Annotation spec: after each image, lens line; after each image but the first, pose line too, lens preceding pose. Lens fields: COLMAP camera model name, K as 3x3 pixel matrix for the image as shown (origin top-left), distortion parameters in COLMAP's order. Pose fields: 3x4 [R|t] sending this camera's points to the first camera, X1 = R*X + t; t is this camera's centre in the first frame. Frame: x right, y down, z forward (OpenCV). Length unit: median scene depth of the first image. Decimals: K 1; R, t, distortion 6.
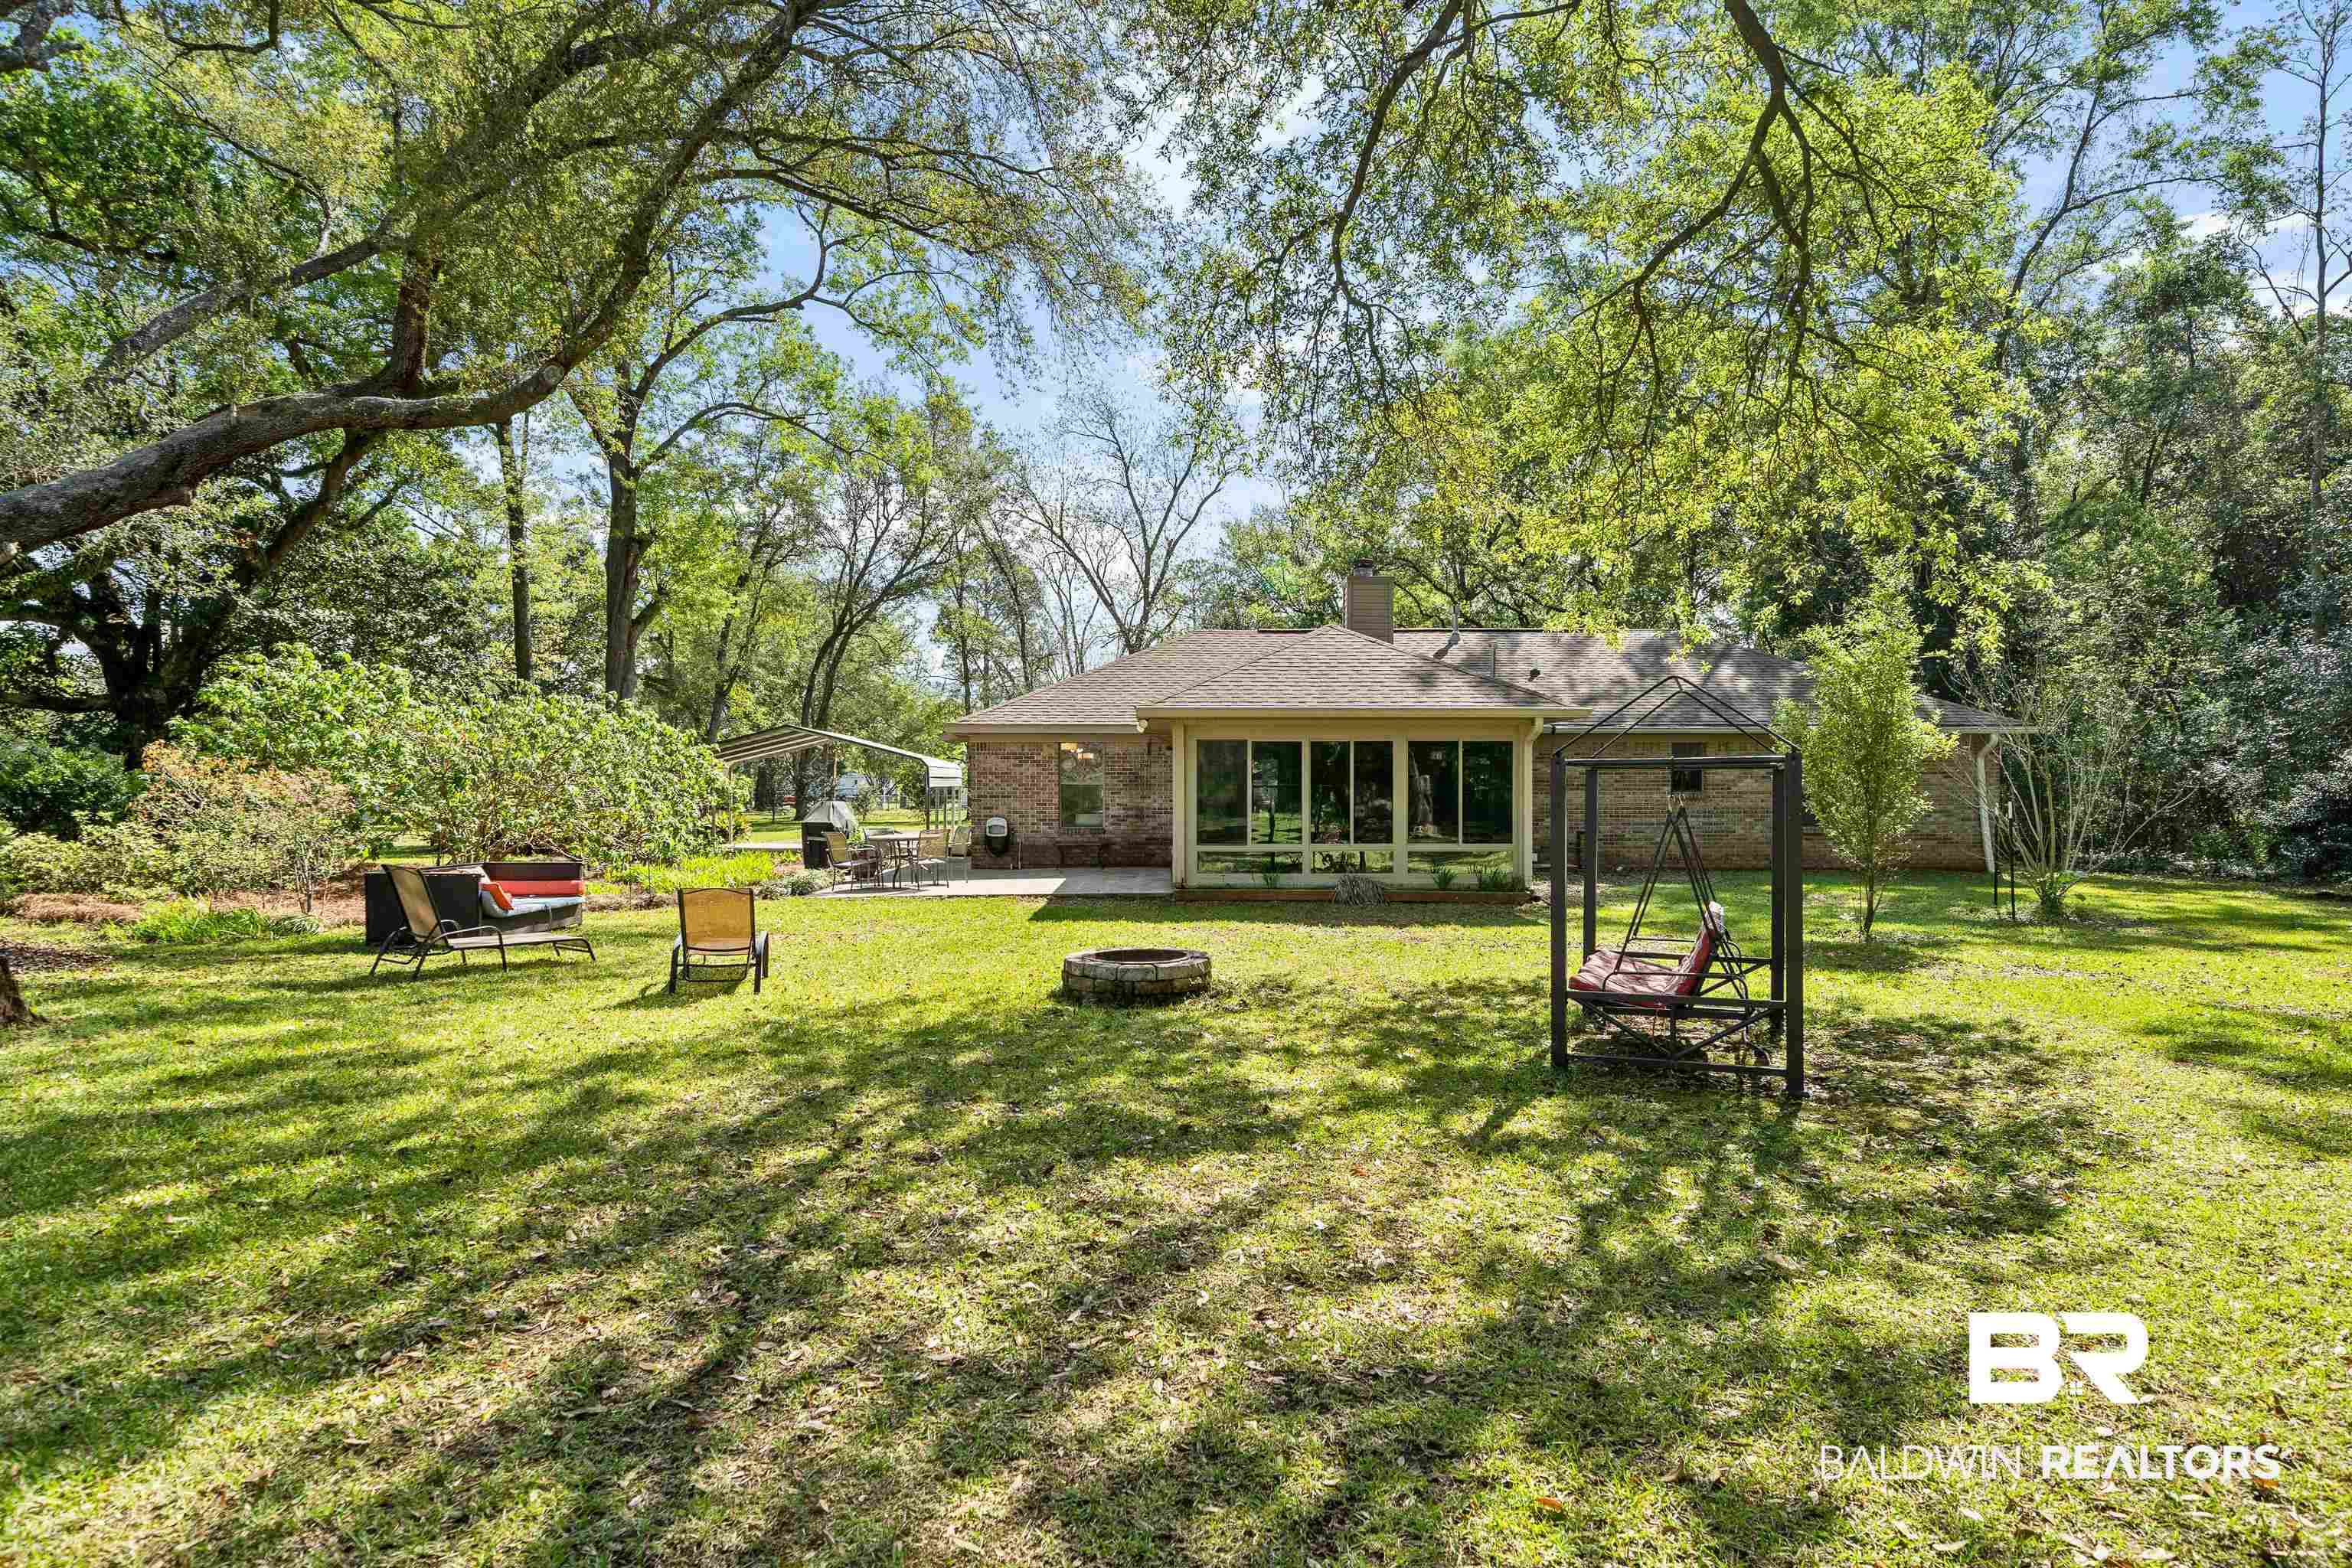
lens RADIAL K [[1282.2, 0, 1199.0], [0, 1282.2, 784.7], [0, 0, 1]] dist [0.012989, -0.000485]
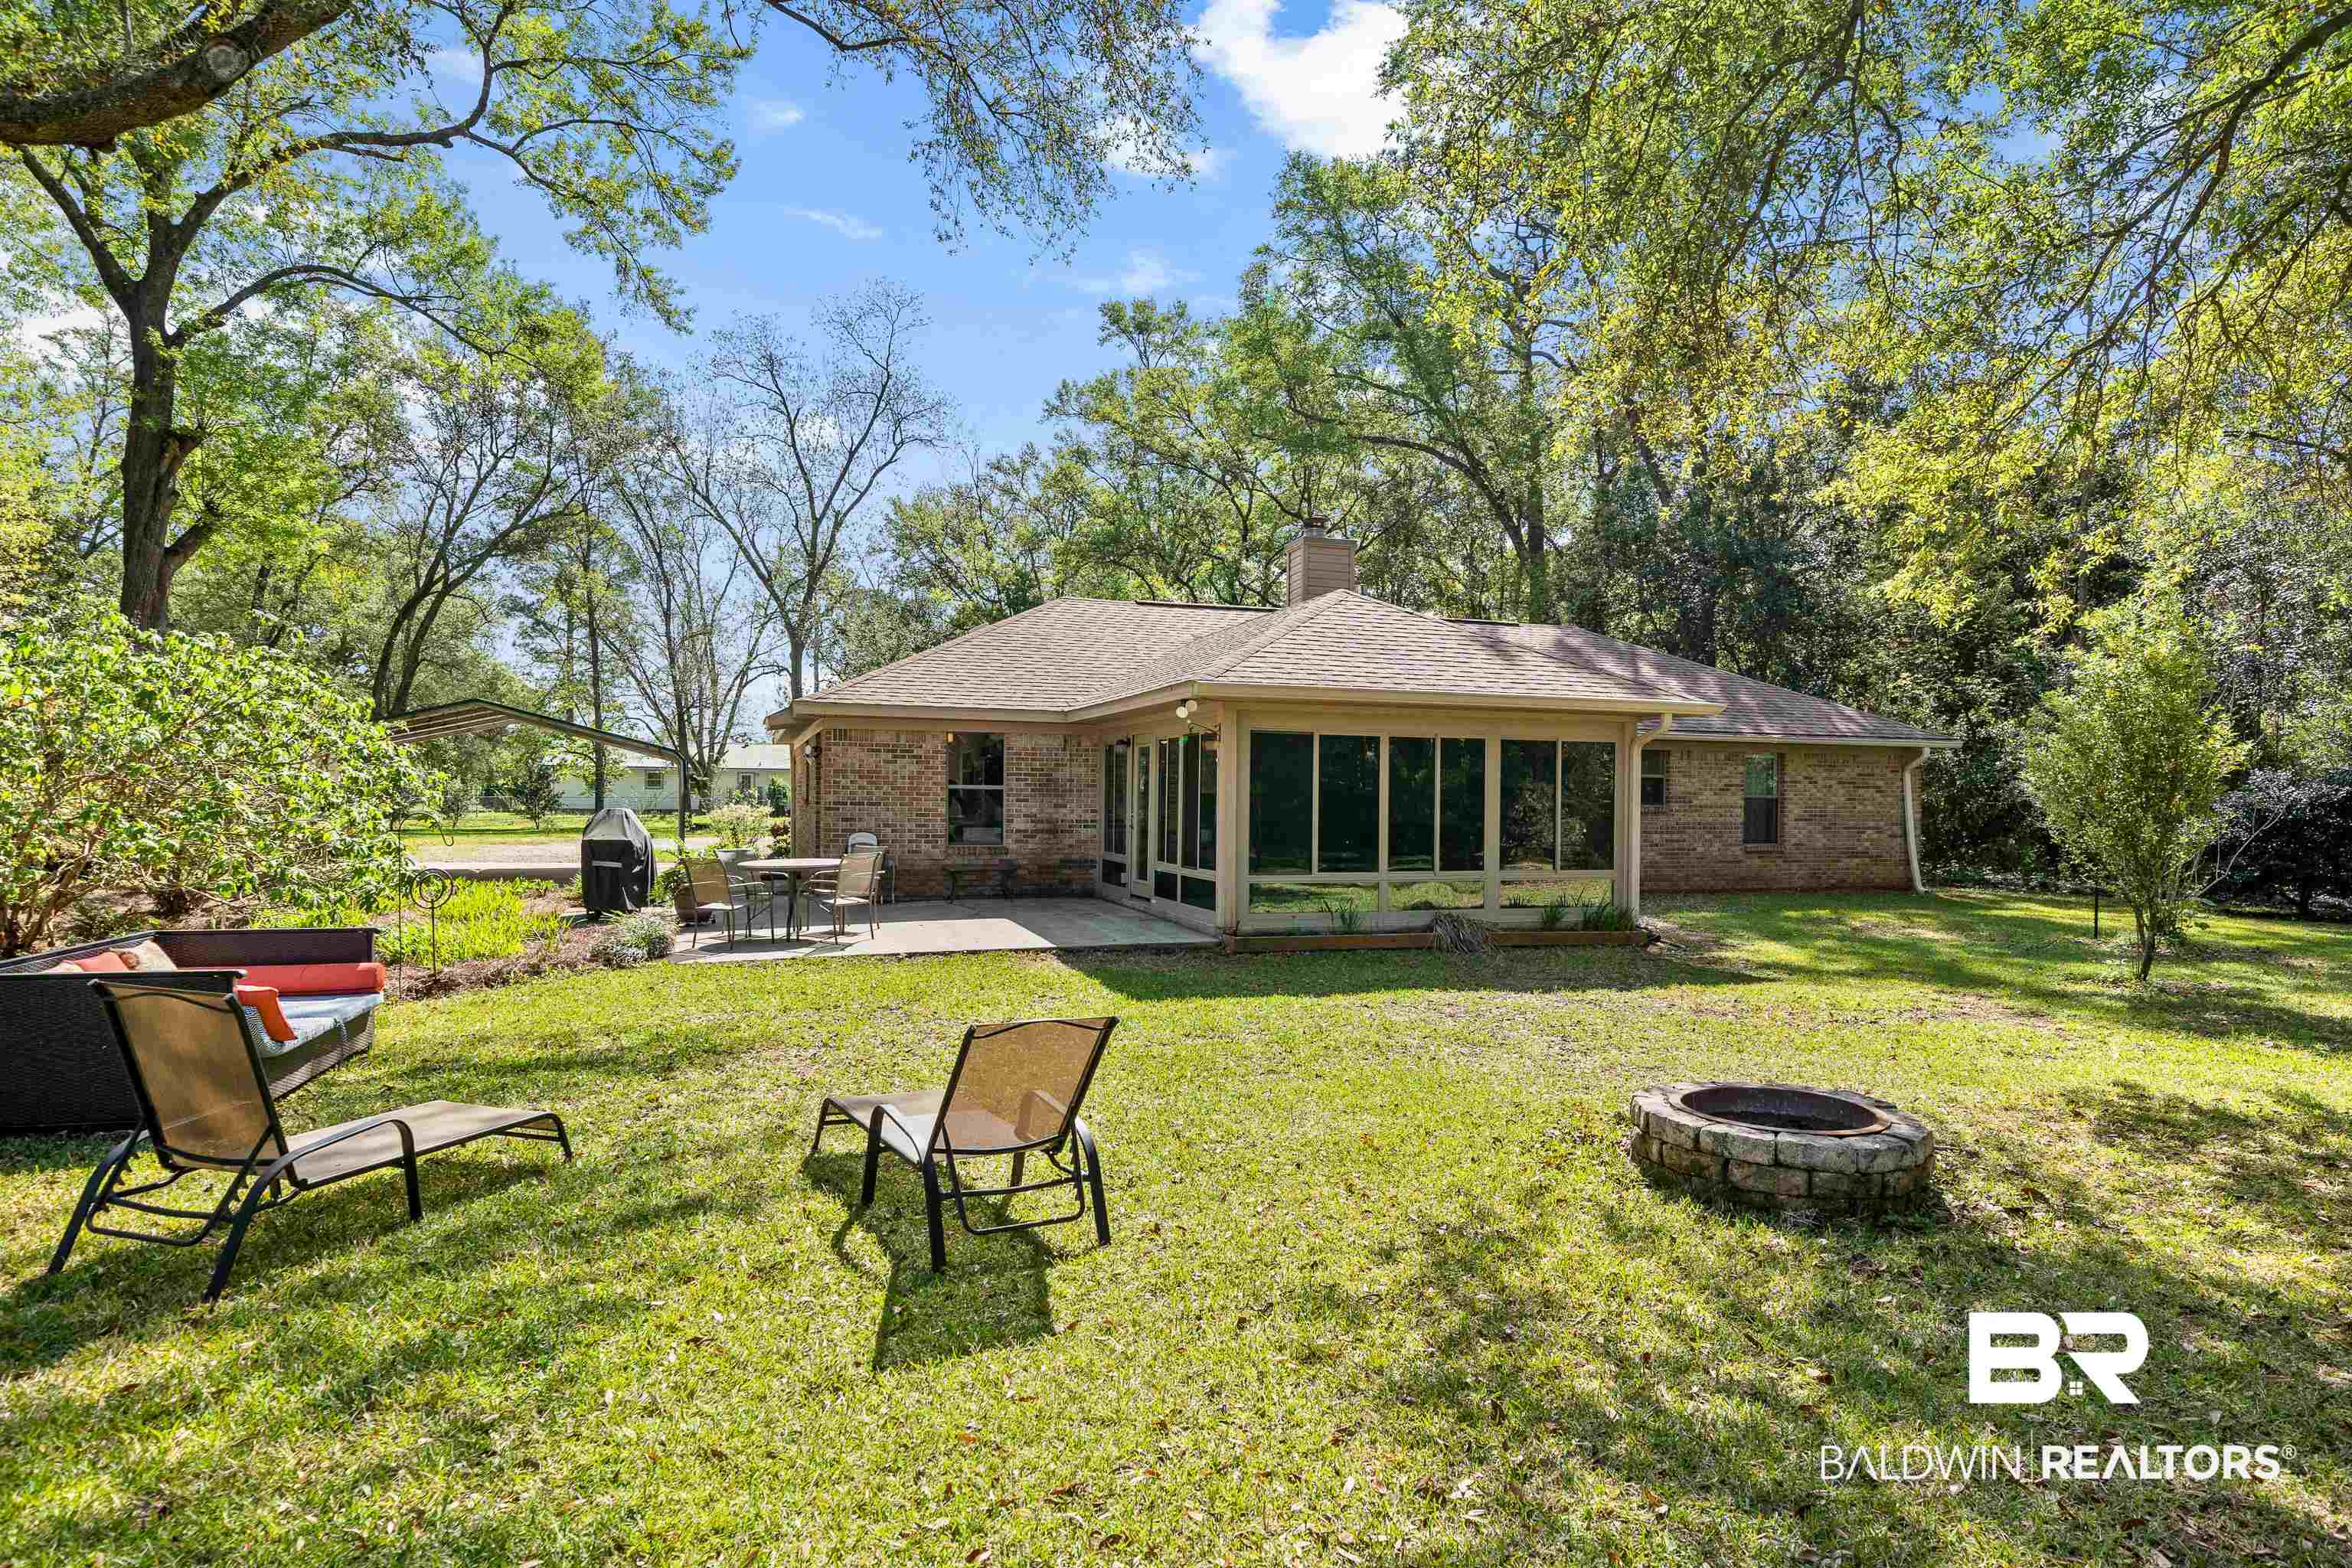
lens RADIAL K [[1282.2, 0, 1181.2], [0, 1282.2, 794.3], [0, 0, 1]] dist [0.012989, -0.000485]
pose [[0.953165, 0.011284, 0.302240, -0.117996], [-0.012816, 0.999913, 0.003087, -0.000209], [-0.302179, -0.006816, 0.953227, 0.141805]]
